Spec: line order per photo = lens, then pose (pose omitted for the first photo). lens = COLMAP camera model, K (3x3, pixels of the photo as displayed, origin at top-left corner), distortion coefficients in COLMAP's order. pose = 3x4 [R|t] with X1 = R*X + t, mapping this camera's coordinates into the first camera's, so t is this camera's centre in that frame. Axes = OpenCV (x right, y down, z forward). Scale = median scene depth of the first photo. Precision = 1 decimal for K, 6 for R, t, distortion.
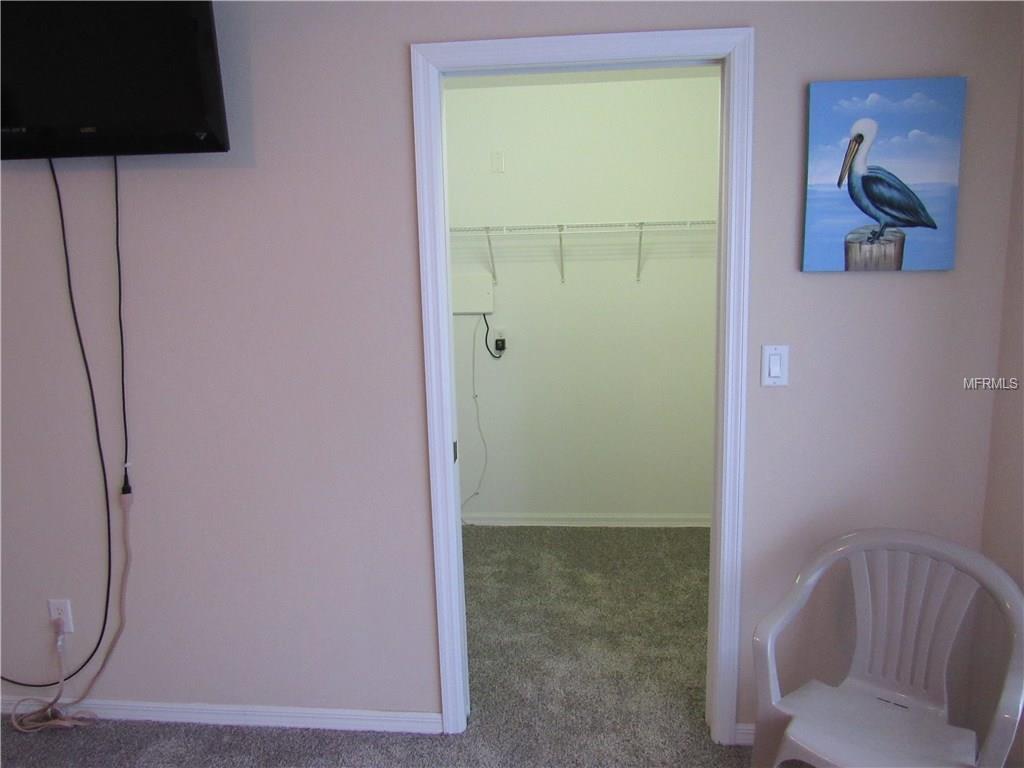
lens RADIAL K [[769.8, 0, 504.8], [0, 769.8, 367.6], [0, 0, 1]] dist [-0.023573, 0.000718]
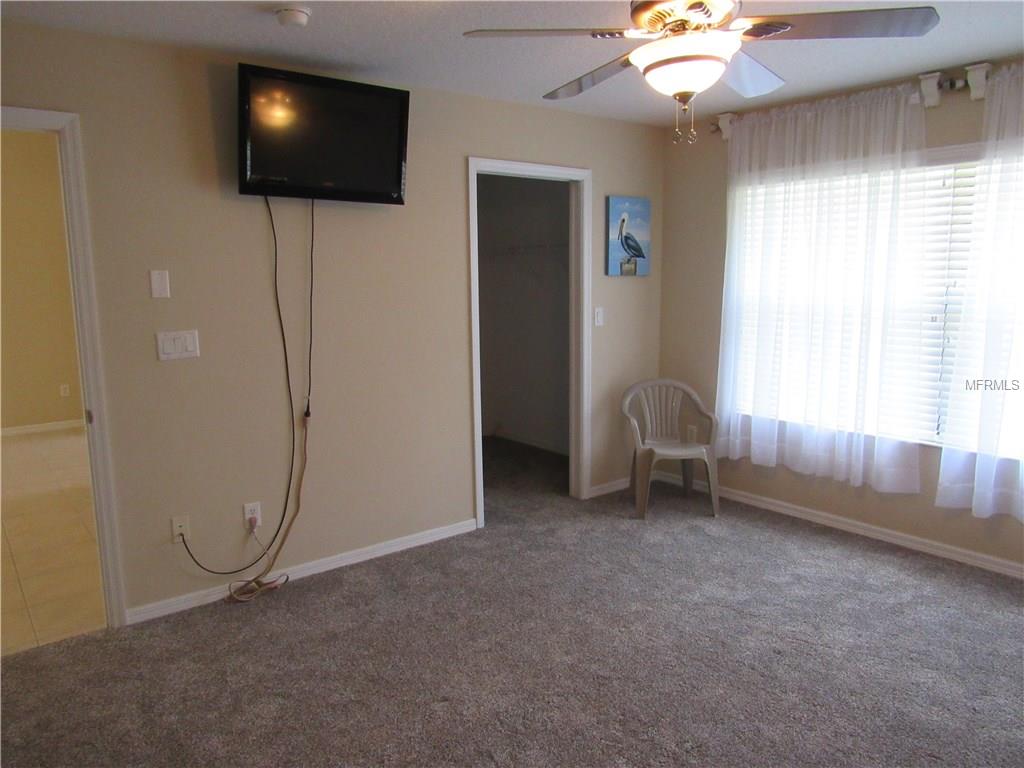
lens RADIAL K [[731.0, 0, 512.3], [0, 731.0, 383.1], [0, 0, 1]] dist [-0.024275, -0.000053]
pose [[0.720870, -0.086939, 0.687596, -1.403109], [0.108568, 0.994018, 0.011860, 0.145475], [-0.684514, 0.066101, 0.725996, -0.400658]]
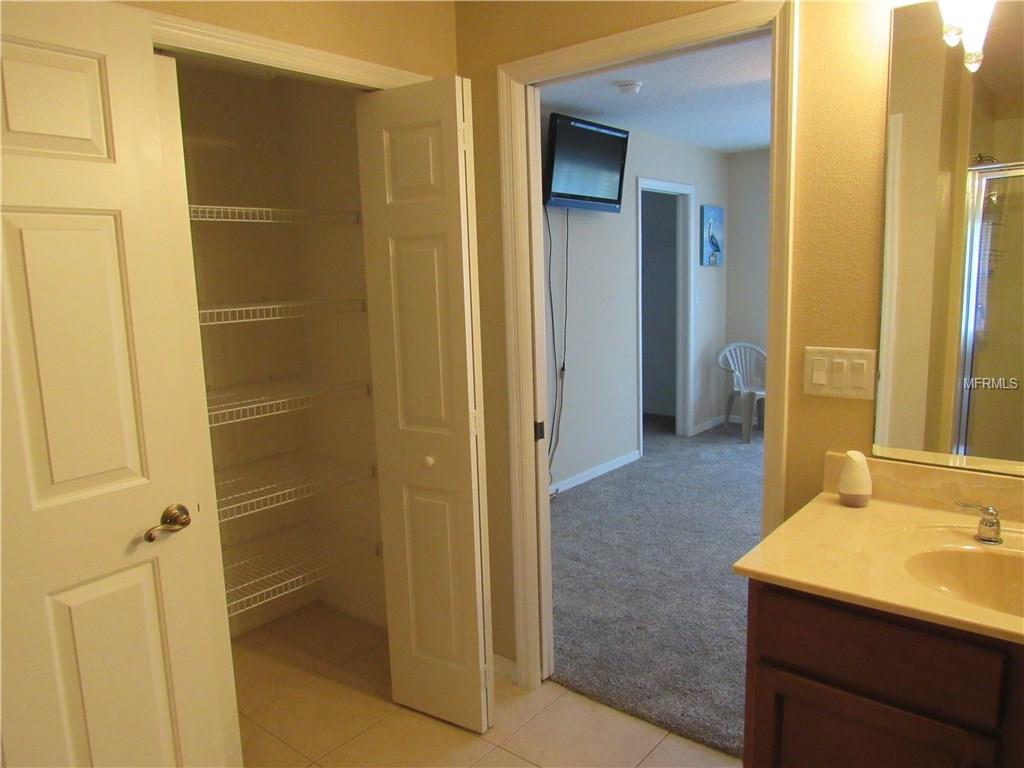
lens RADIAL K [[731.0, 0, 514.8], [0, 731.0, 385.1], [0, 0, 1]] dist [-0.024275, -0.000053]
pose [[0.554543, -0.120564, 0.823375, -2.564458], [0.153549, 0.987284, 0.041149, 0.116498], [-0.817866, 0.103610, 0.566003, 0.002152]]
